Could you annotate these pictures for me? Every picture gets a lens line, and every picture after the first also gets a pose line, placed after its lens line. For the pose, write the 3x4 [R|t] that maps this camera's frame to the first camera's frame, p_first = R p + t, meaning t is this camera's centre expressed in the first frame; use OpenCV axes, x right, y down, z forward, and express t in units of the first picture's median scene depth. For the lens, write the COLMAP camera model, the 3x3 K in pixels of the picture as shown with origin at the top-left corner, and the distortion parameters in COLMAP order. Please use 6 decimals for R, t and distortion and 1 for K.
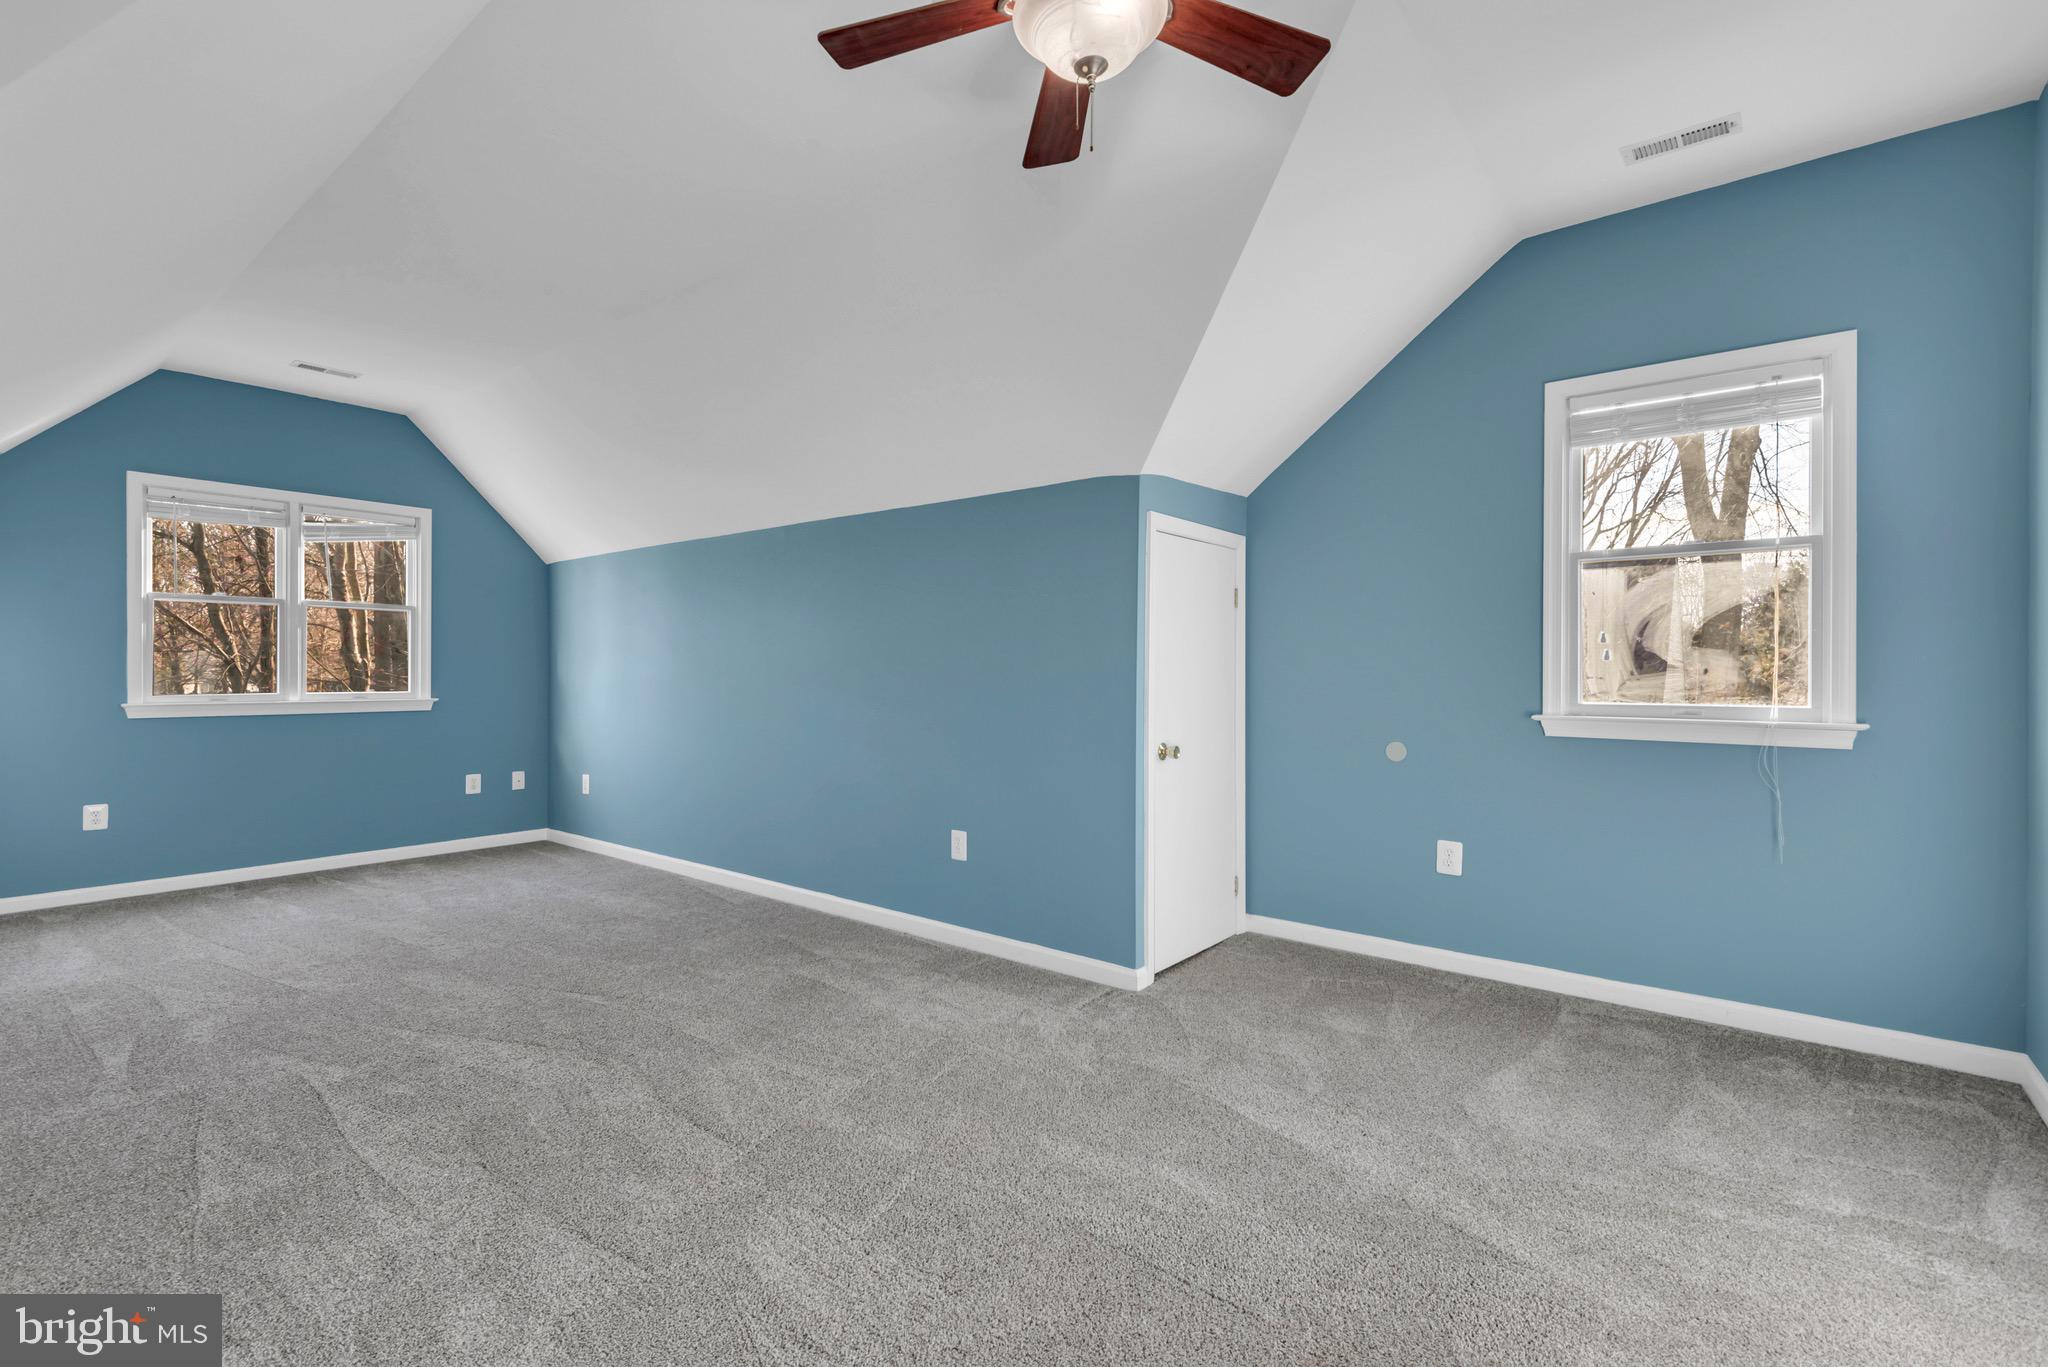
lens RADIAL K [[926.4, 0, 1008.7], [0, 926.4, 676.0], [0, 0, 1]] dist [0.029459, -0.003287]
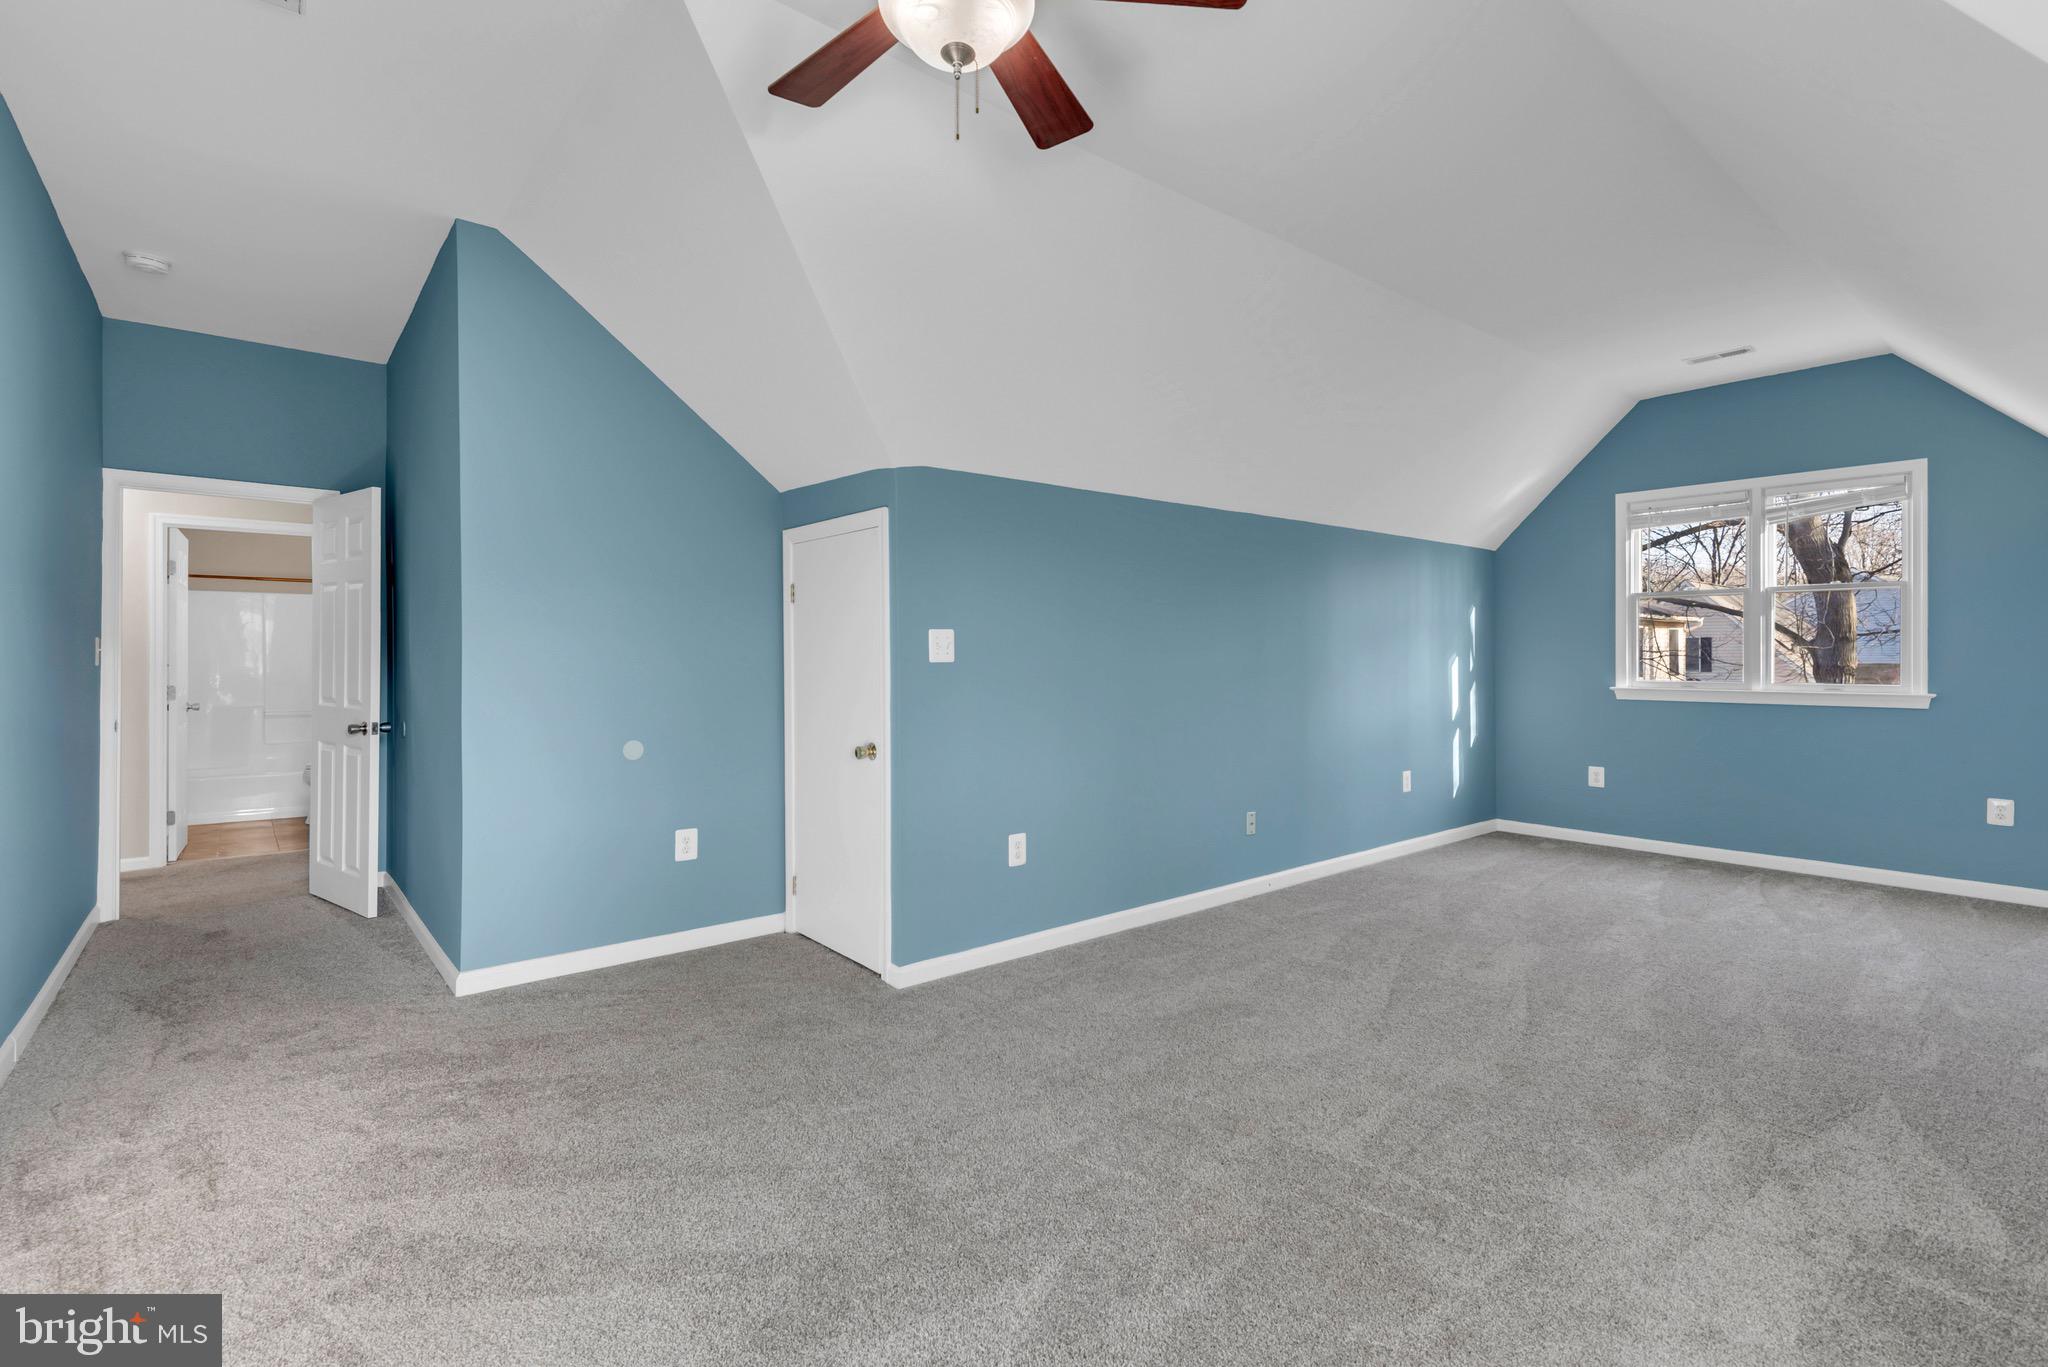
lens RADIAL K [[926.4, 0, 1024.4], [0, 926.4, 676.5], [0, 0, 1]] dist [0.029459, -0.003287]
pose [[-0.191061, 0.014988, -0.981464, 0.389153], [-0.003824, 0.999864, 0.016014, -0.000937], [0.981571, 0.006813, -0.190978, 0.485572]]
